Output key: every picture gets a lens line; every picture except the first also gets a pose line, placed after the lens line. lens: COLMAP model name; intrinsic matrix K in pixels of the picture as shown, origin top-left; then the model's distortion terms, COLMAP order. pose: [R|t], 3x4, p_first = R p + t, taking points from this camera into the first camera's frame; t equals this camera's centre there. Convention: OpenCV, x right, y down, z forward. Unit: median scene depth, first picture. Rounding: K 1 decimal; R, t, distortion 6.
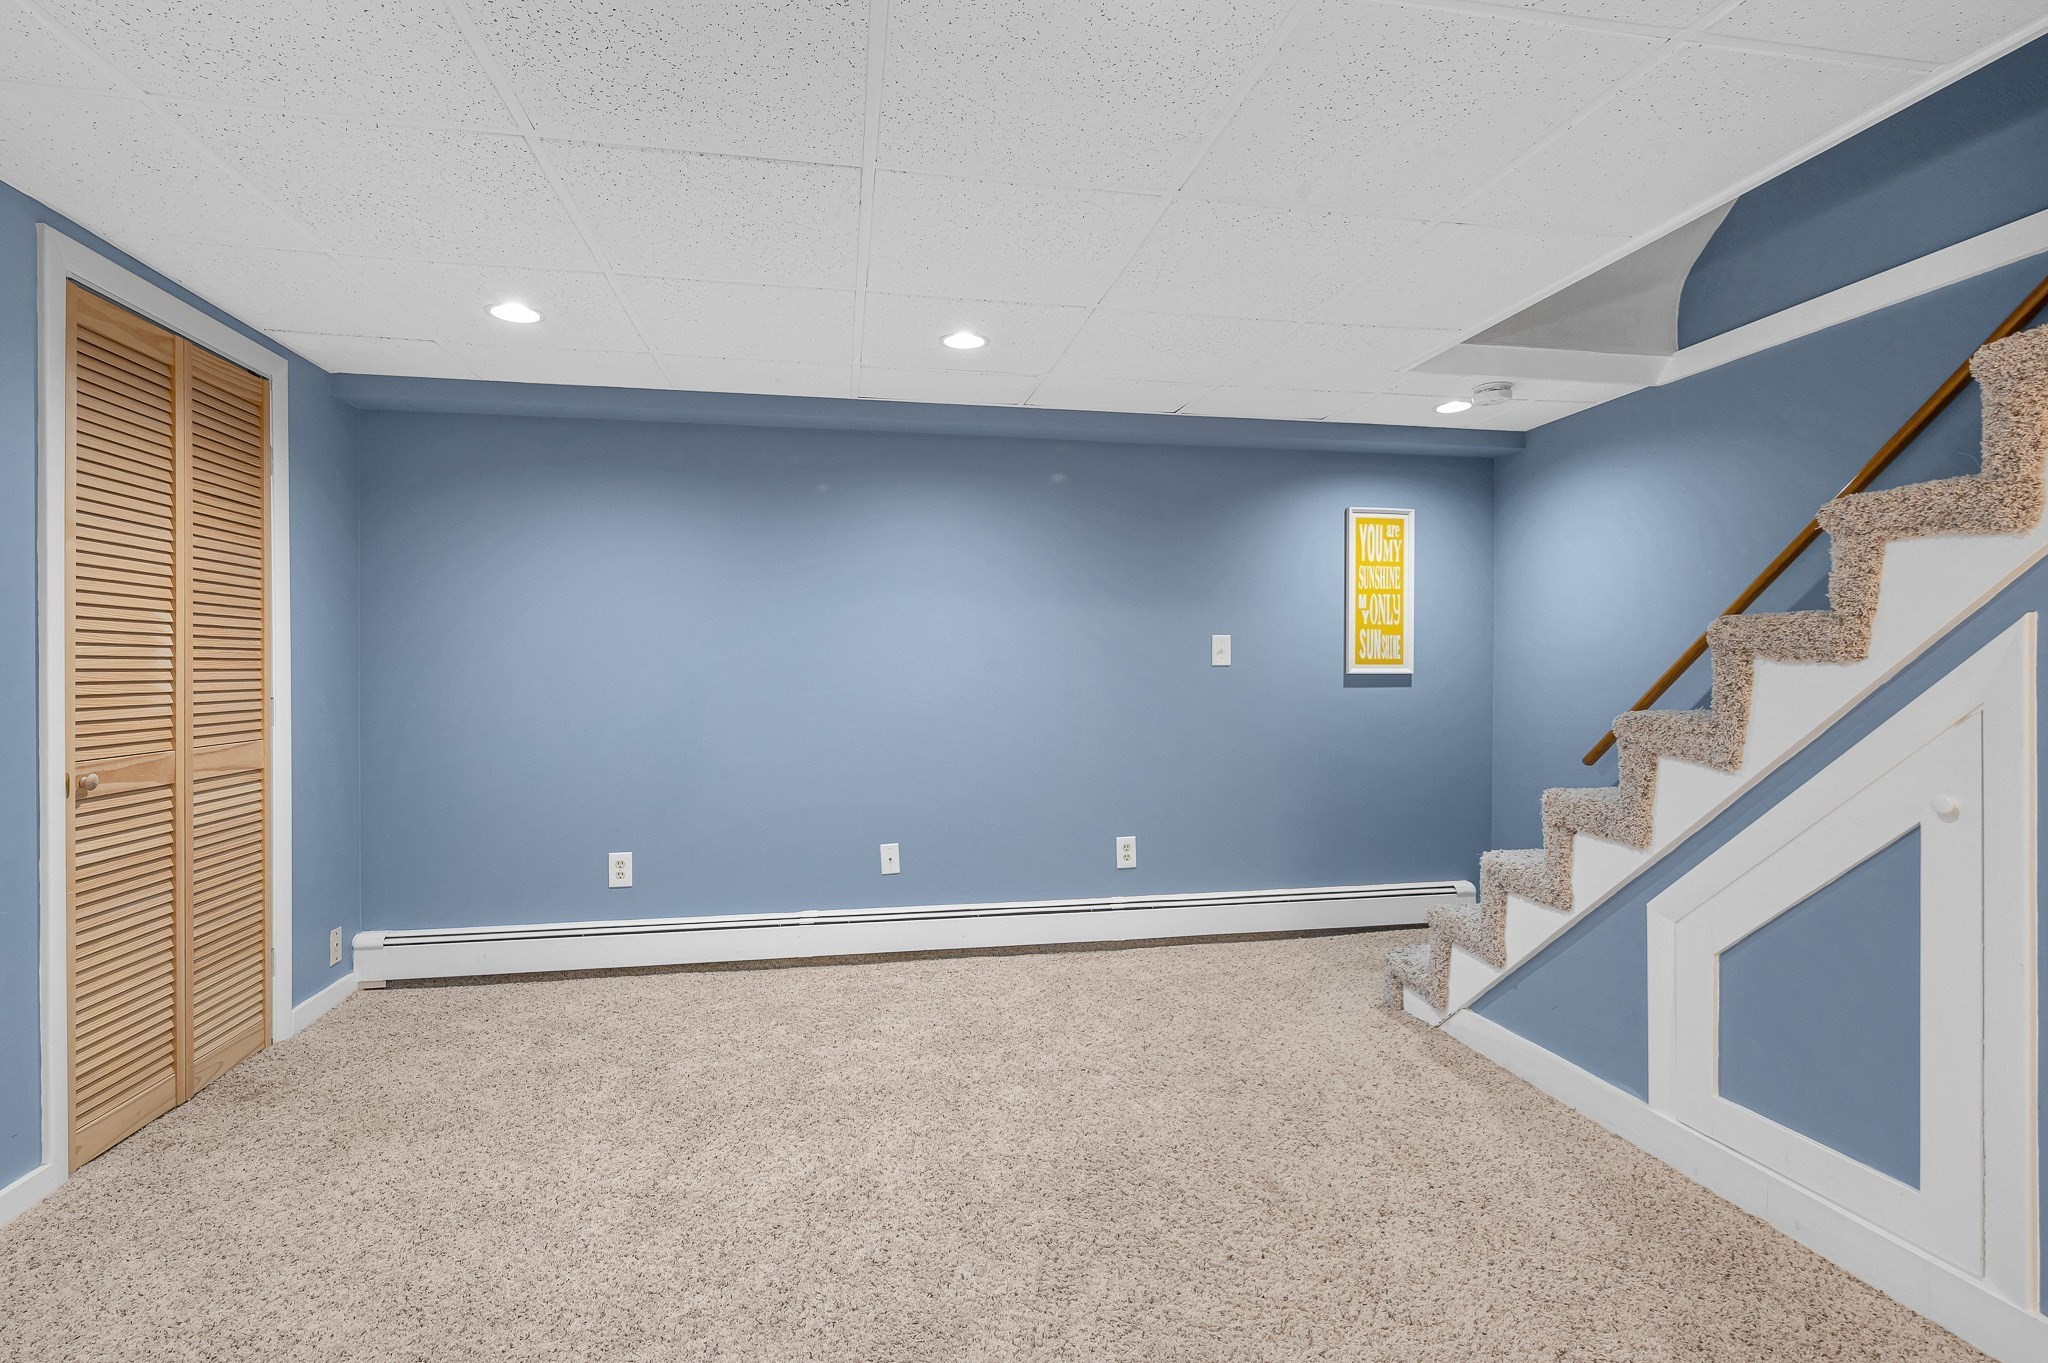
lens RADIAL K [[955.3, 0, 1024.0], [0, 955.3, 681.5], [0, 0, 1]] dist [0.001404, -0.000099]
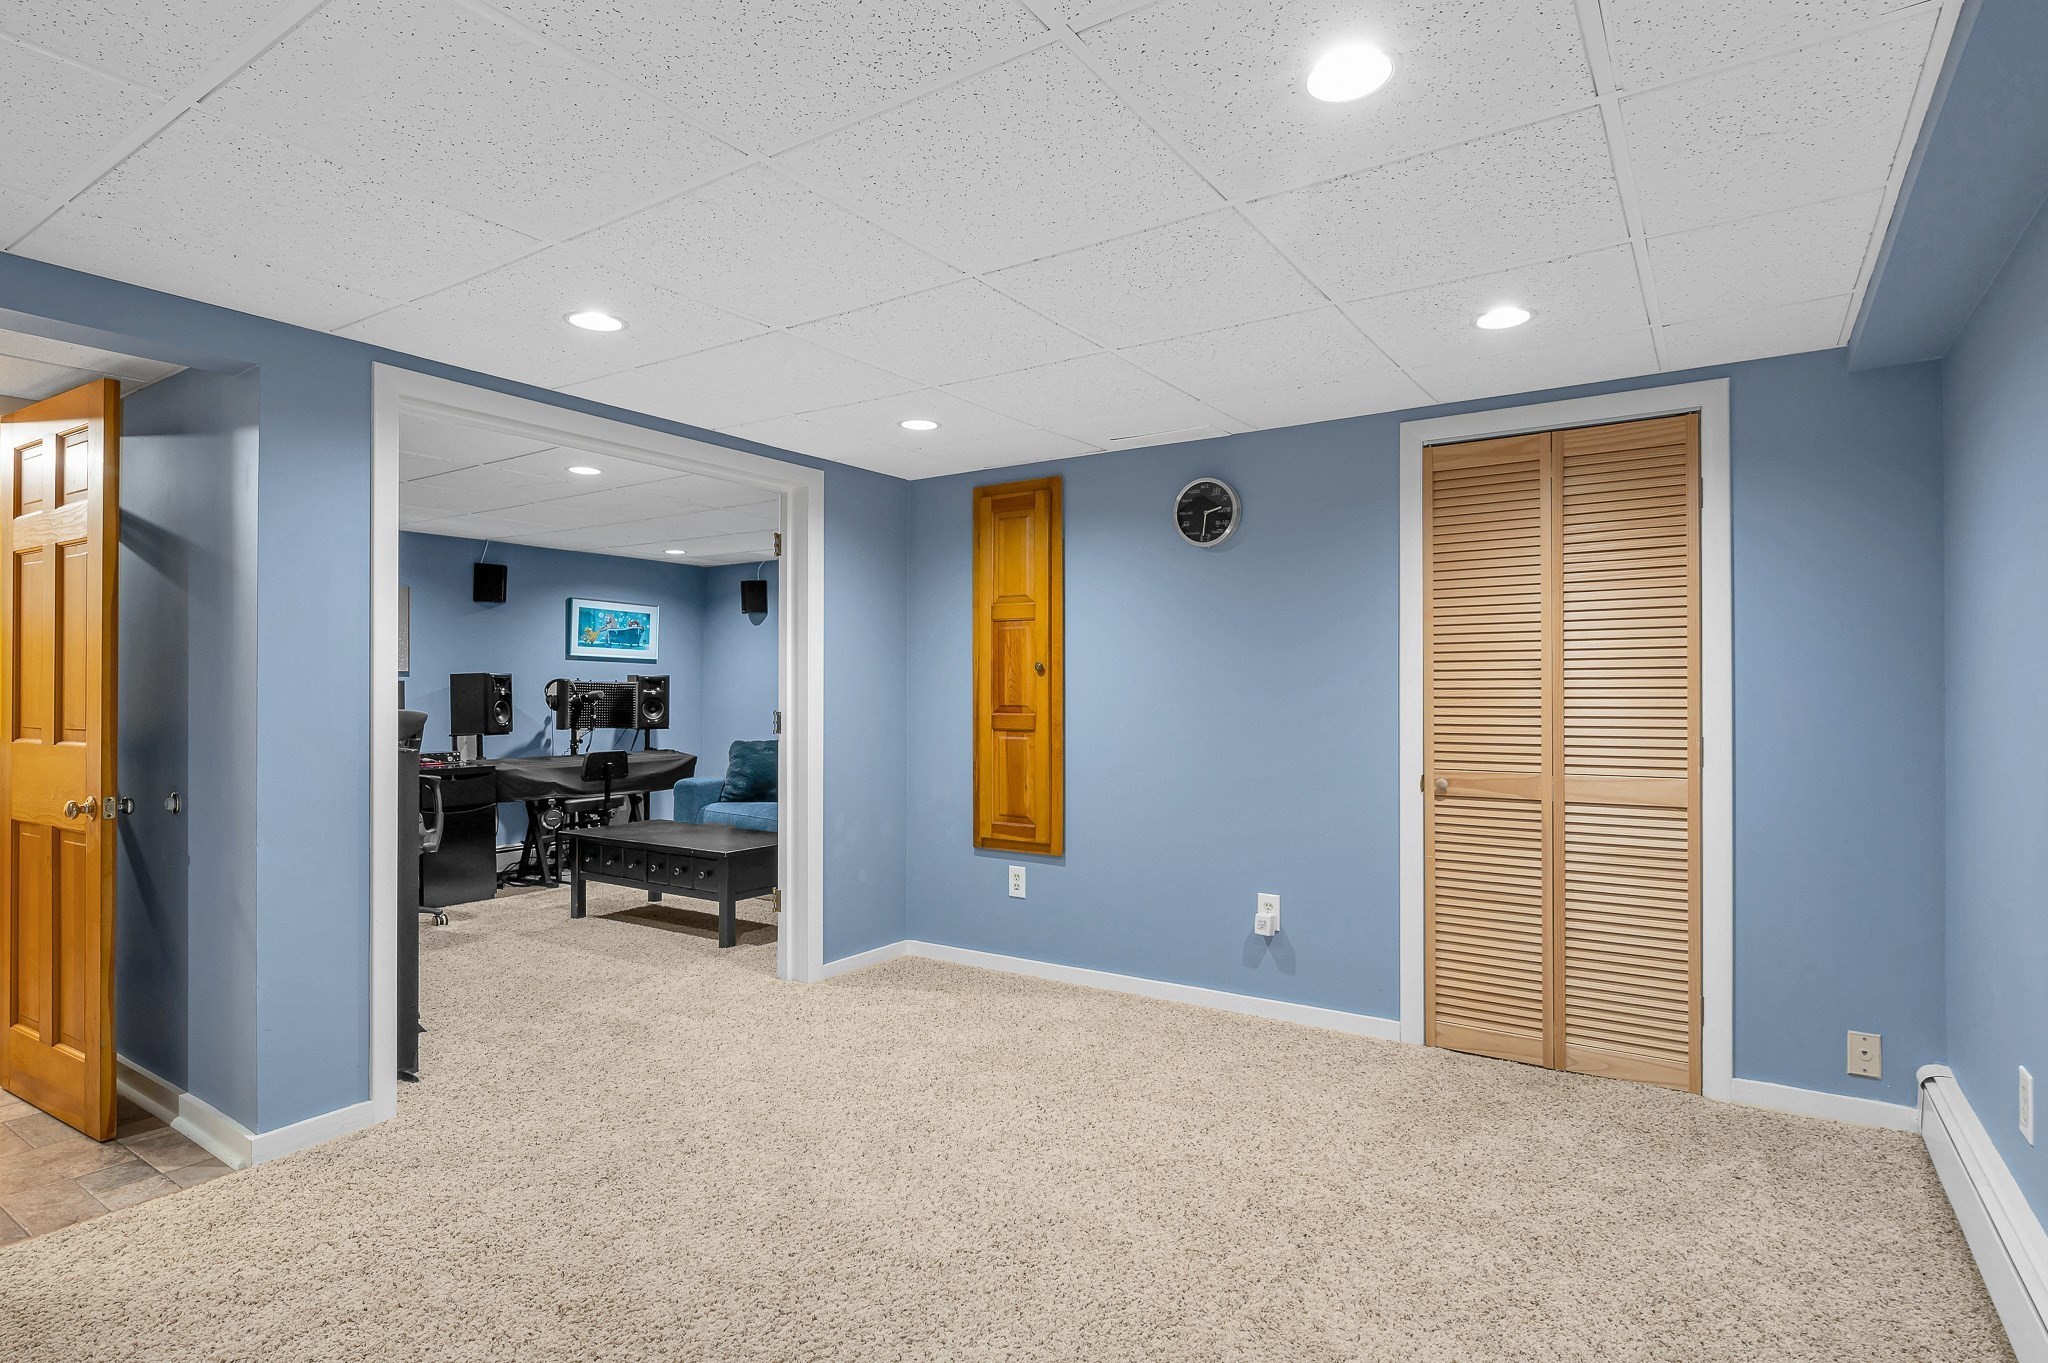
lens RADIAL K [[1042.9, 0, 1024.0], [0, 1042.9, 681.5], [0, 0, 1]] dist [0.000155, 0.000541]
pose [[-0.704387, -0.003310, -0.709809, 0.534931], [-0.006110, 0.999980, 0.001400, -0.045639], [0.709790, 0.005323, -0.704393, 1.523622]]
